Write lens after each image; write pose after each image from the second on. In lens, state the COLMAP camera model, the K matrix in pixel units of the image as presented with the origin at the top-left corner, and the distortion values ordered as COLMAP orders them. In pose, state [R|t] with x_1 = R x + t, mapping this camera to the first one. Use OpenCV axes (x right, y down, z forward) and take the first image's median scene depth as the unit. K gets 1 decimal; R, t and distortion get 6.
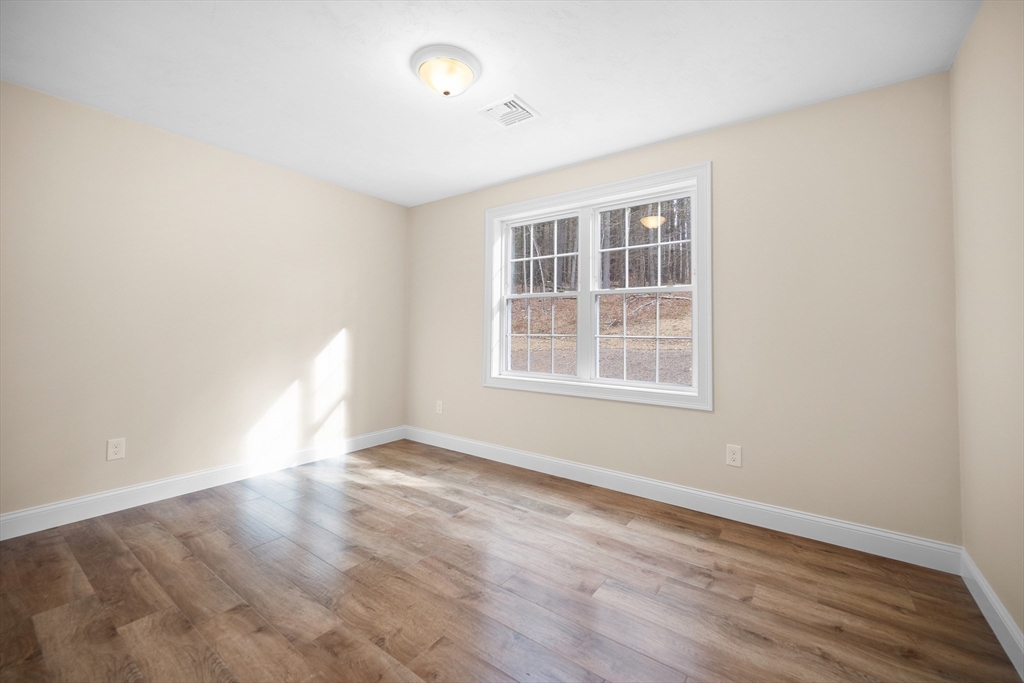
lens RADIAL K [[415.4, 0, 509.7], [0, 415.4, 322.7], [0, 0, 1]] dist [-0.000312, -0.000041]
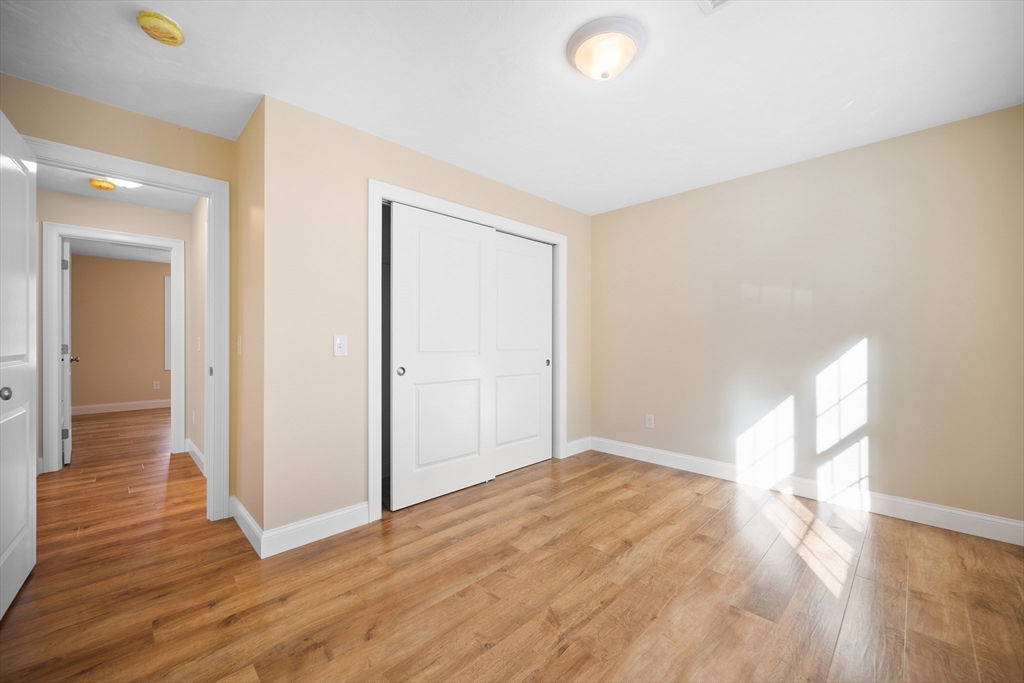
lens RADIAL K [[412.0, 0, 513.8], [0, 412.0, 342.0], [0, 0, 1]] dist [-0.000247, 0.000090]
pose [[-0.153977, -0.005325, -0.988060, 0.719869], [0.018679, 0.999791, -0.008299, 0.025024], [0.987898, -0.019734, -0.153846, 0.891391]]
